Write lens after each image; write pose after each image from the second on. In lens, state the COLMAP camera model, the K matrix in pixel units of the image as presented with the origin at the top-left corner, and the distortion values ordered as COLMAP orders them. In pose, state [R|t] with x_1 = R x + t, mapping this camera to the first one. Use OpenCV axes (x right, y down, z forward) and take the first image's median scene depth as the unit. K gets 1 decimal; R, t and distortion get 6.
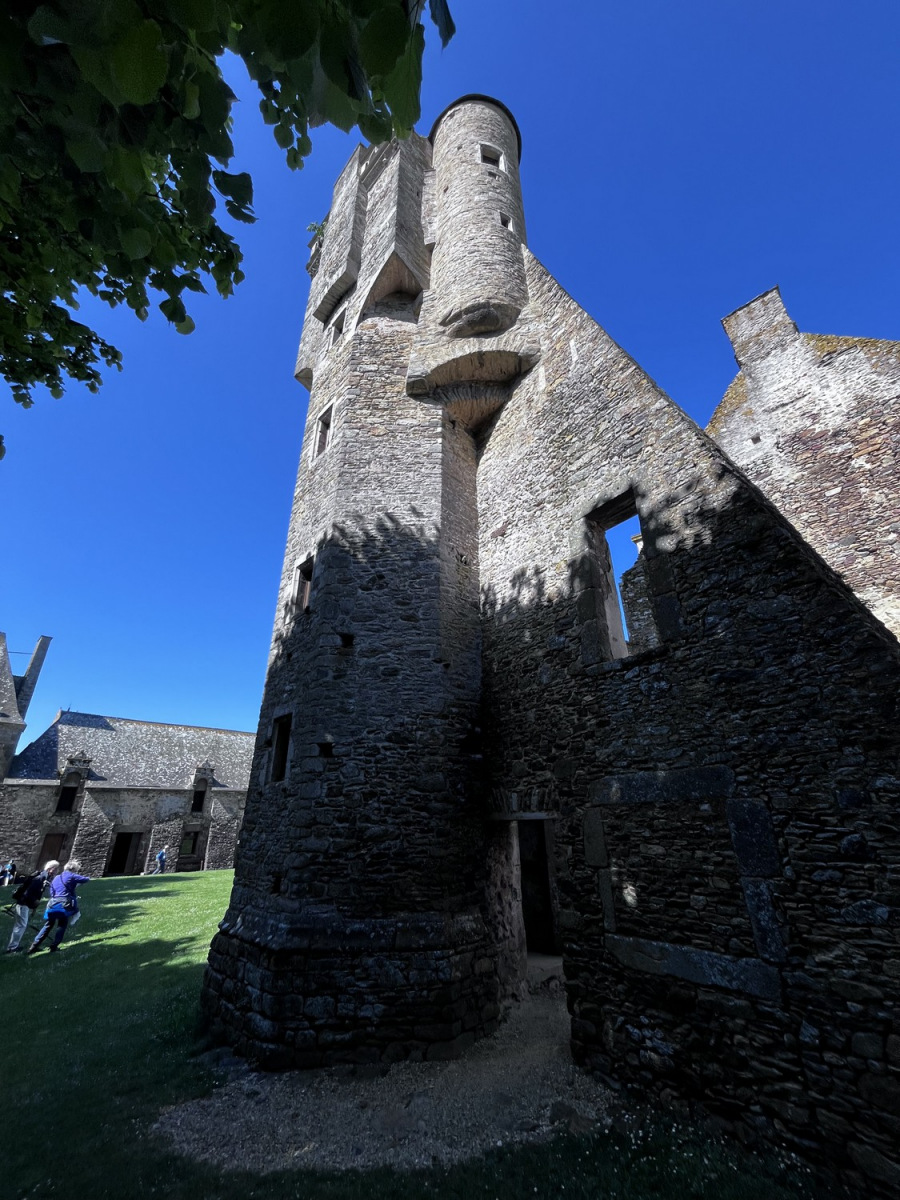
lens RADIAL K [[480.6, 0, 452.3], [0, 480.6, 593.6], [0, 0, 1]] dist [-0.006632, 0.000243]
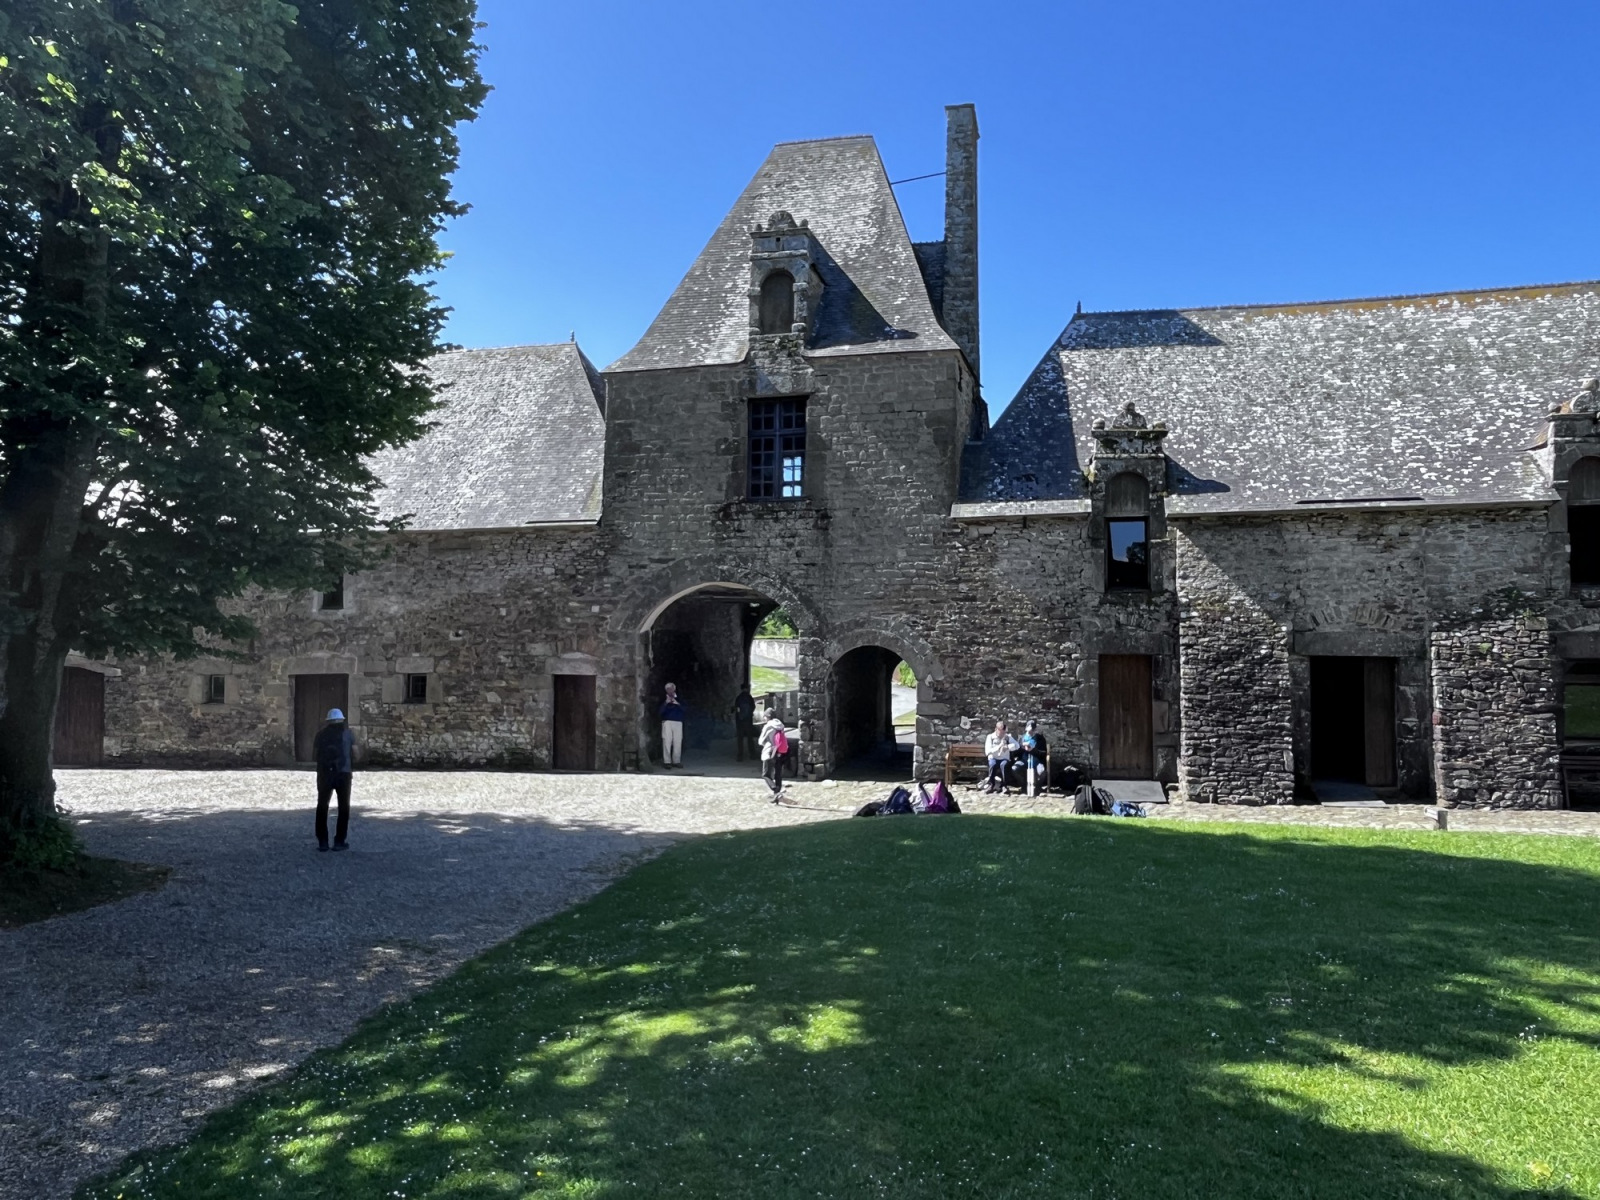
lens RADIAL K [[1155.5, 0, 789.1], [0, 1155.5, 603.9], [0, 0, 1]] dist [0.004535, -0.024592]
pose [[0.508911, -0.030025, -0.860296, -0.260315], [0.353696, 0.918427, 0.177176, 0.234614], [0.784799, -0.394450, 0.478017, 0.431535]]
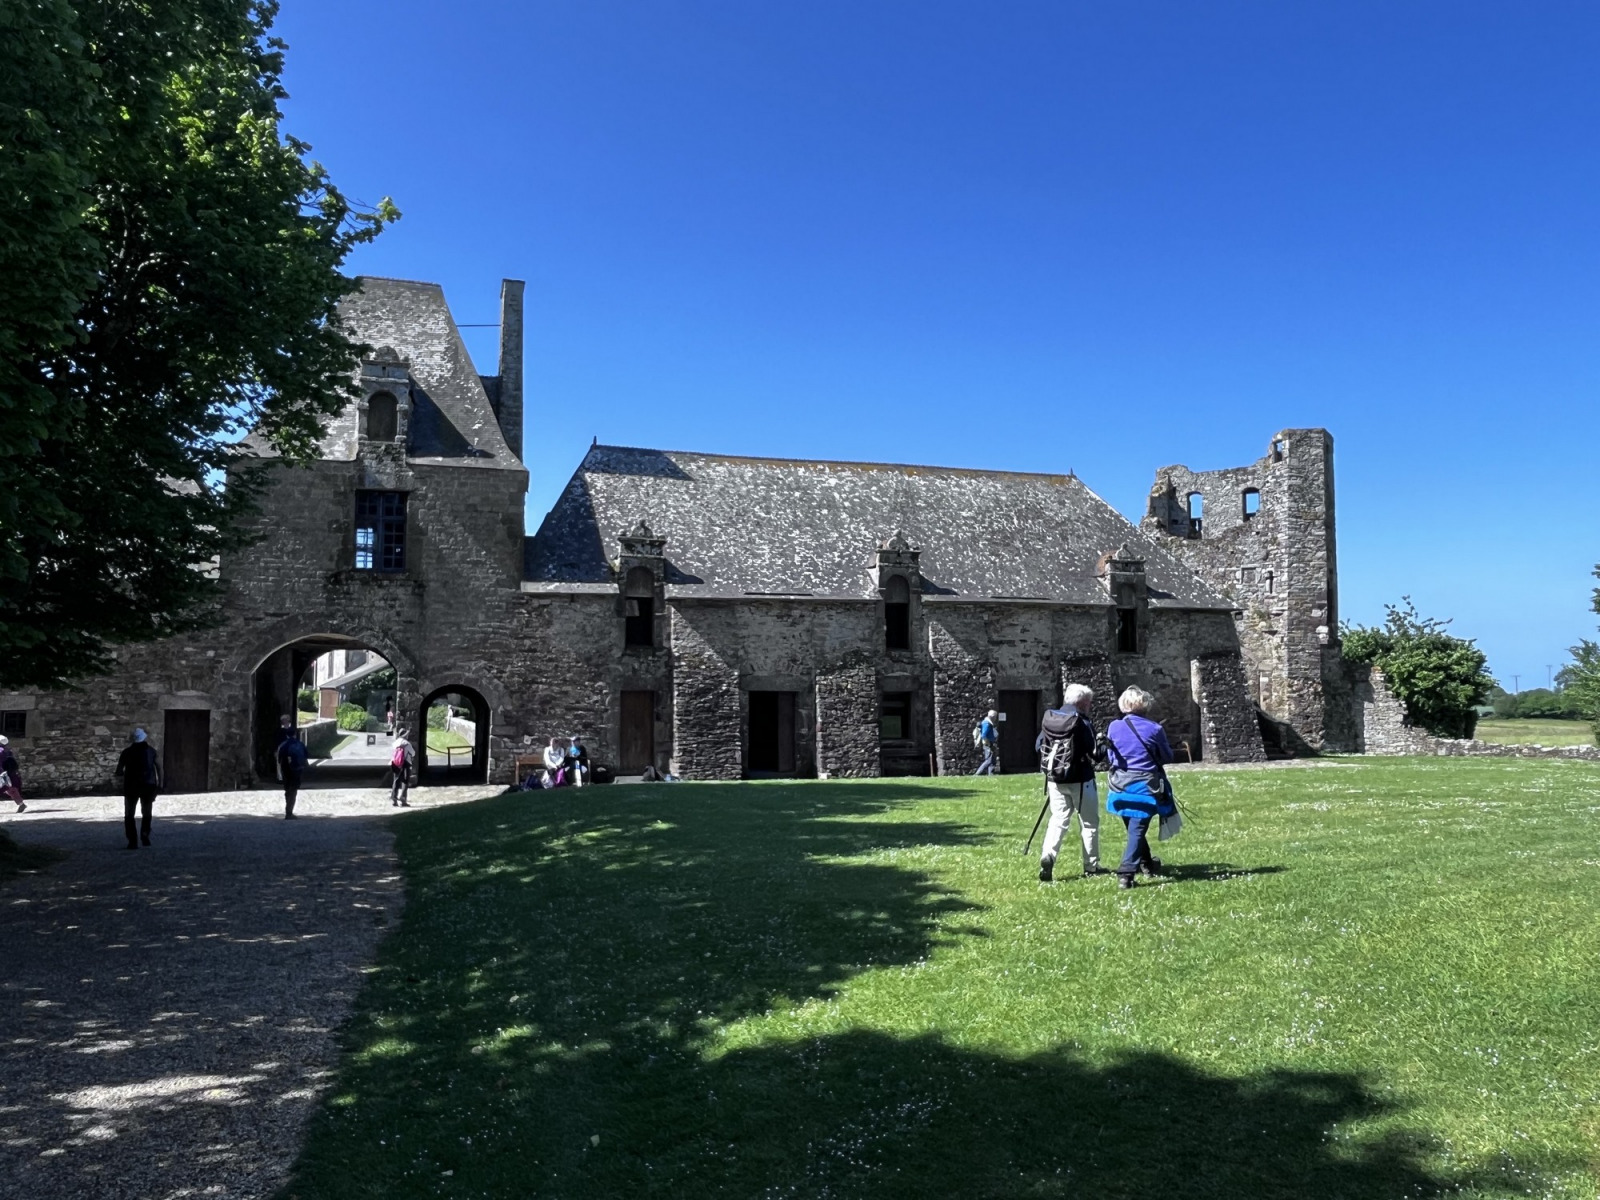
lens RADIAL K [[1105.3, 0, 784.2], [0, 1105.3, 603.9], [0, 0, 1]] dist [0.009431, 0.007874]
pose [[0.877372, -0.024382, -0.479190, -0.167502], [0.193470, 0.931897, 0.306817, 0.109159], [0.439075, -0.361901, 0.822338, 0.186416]]
